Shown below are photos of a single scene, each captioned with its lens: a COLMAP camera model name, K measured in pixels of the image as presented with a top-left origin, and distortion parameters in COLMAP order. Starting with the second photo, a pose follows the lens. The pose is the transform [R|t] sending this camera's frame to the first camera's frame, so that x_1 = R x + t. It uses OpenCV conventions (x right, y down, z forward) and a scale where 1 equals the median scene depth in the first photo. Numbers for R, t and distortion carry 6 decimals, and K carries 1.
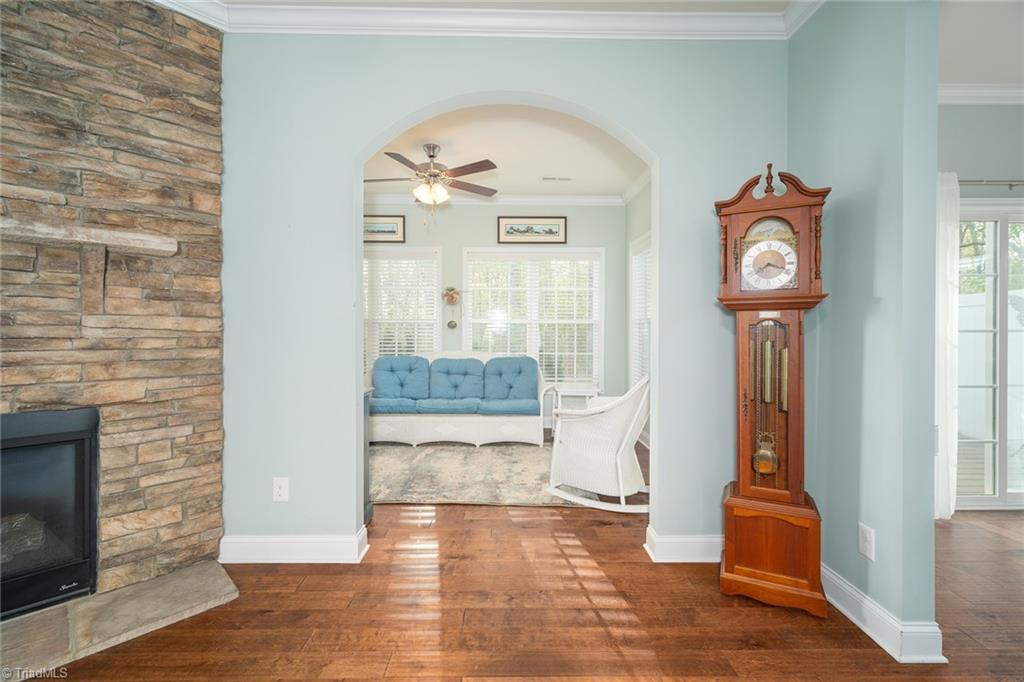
lens RADIAL K [[444.7, 0, 511.8], [0, 444.7, 330.8], [0, 0, 1]] dist [0.004281, -0.000008]
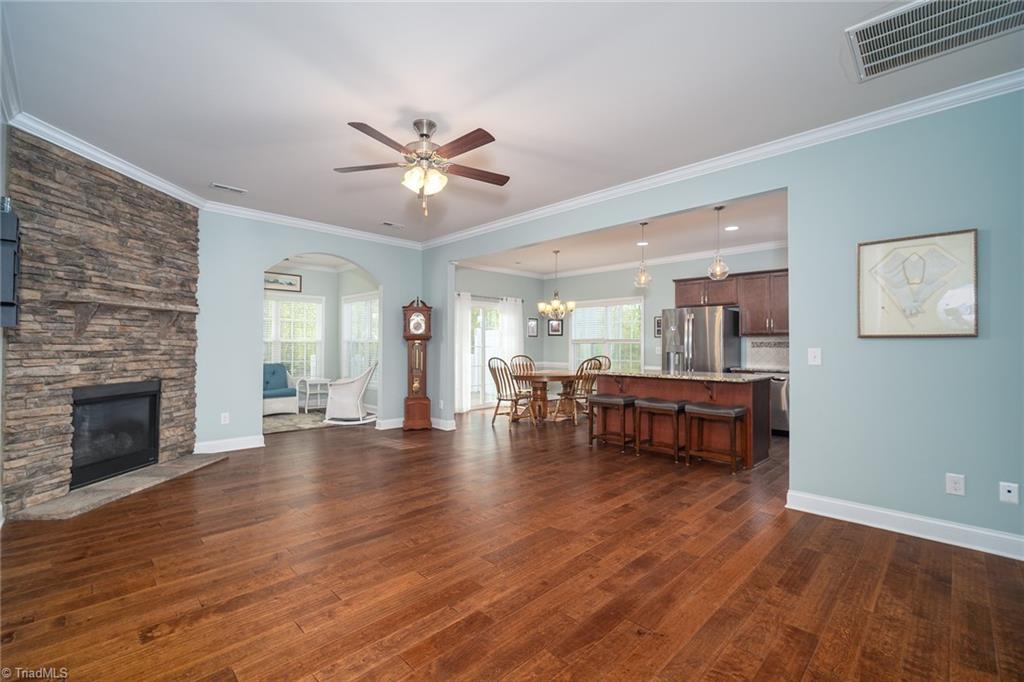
lens RADIAL K [[444.7, 0, 502.6], [0, 444.7, 343.0], [0, 0, 1]] dist [0.004281, -0.000008]
pose [[0.732398, 0.005448, 0.680855, -1.061143], [0.000424, 0.999964, -0.008458, 0.001947], [-0.680876, 0.006483, 0.732370, -1.621671]]
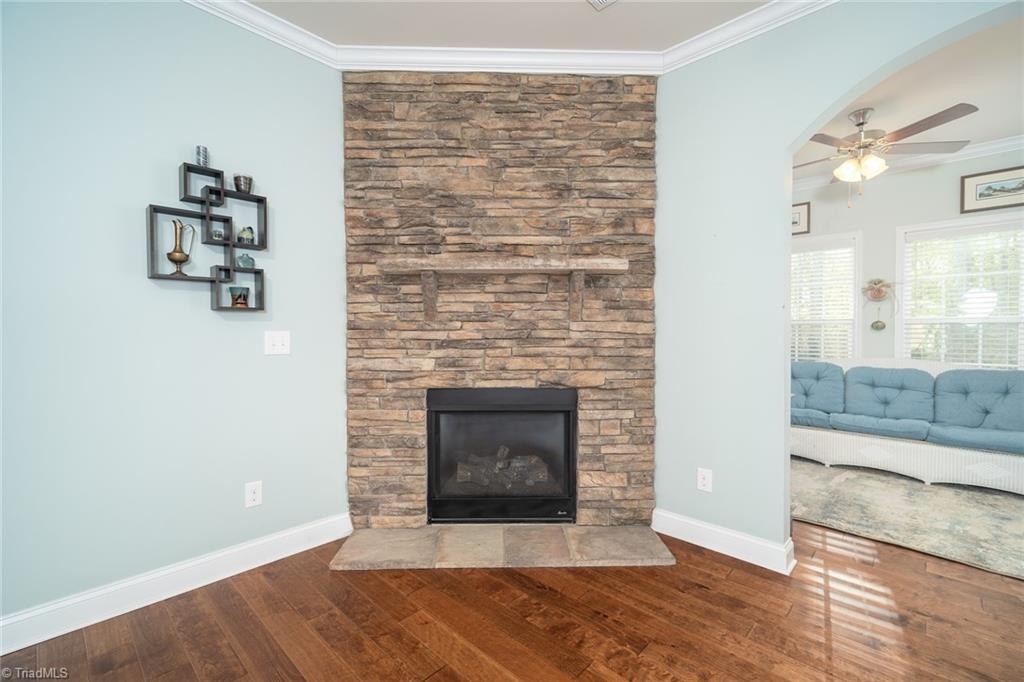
lens RADIAL K [[444.7, 0, 513.4], [0, 444.7, 337.3], [0, 0, 1]] dist [0.004281, -0.000008]
pose [[0.714071, 0.006561, -0.700043, -0.099741], [0.000287, 0.999953, 0.009665, -0.000837], [0.700073, -0.007102, 0.714036, -0.098563]]
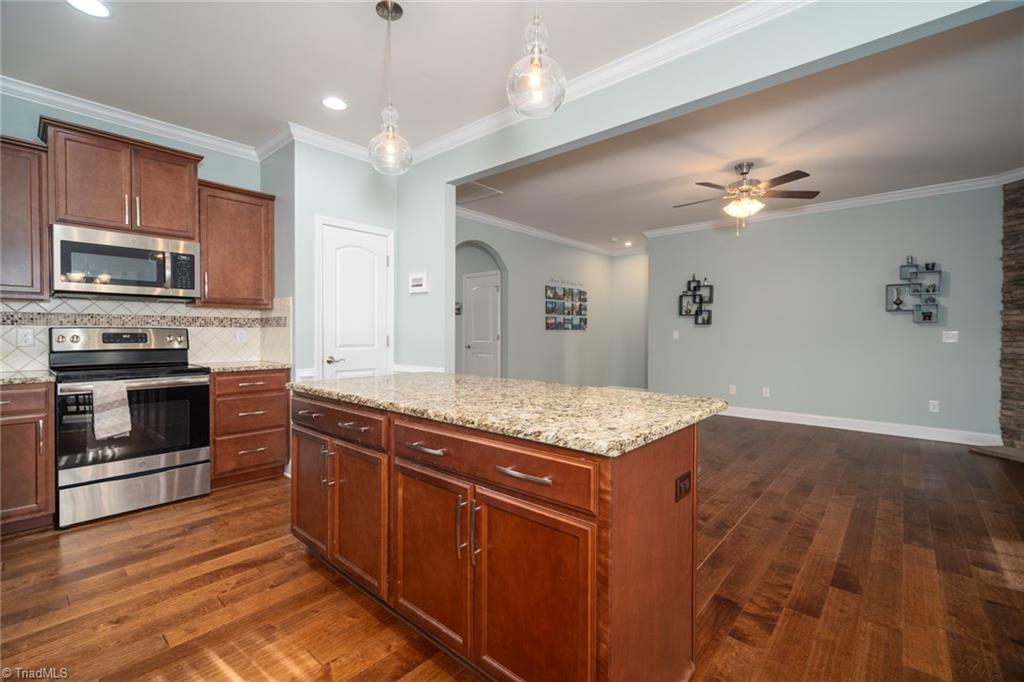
lens RADIAL K [[444.7, 0, 508.6], [0, 444.7, 340.1], [0, 0, 1]] dist [0.004281, -0.000008]
pose [[-0.683918, 0.006405, -0.729531, 1.851745], [-0.008521, 0.999823, 0.016766, 0.019350], [0.729509, 0.017683, -0.683742, 0.183765]]
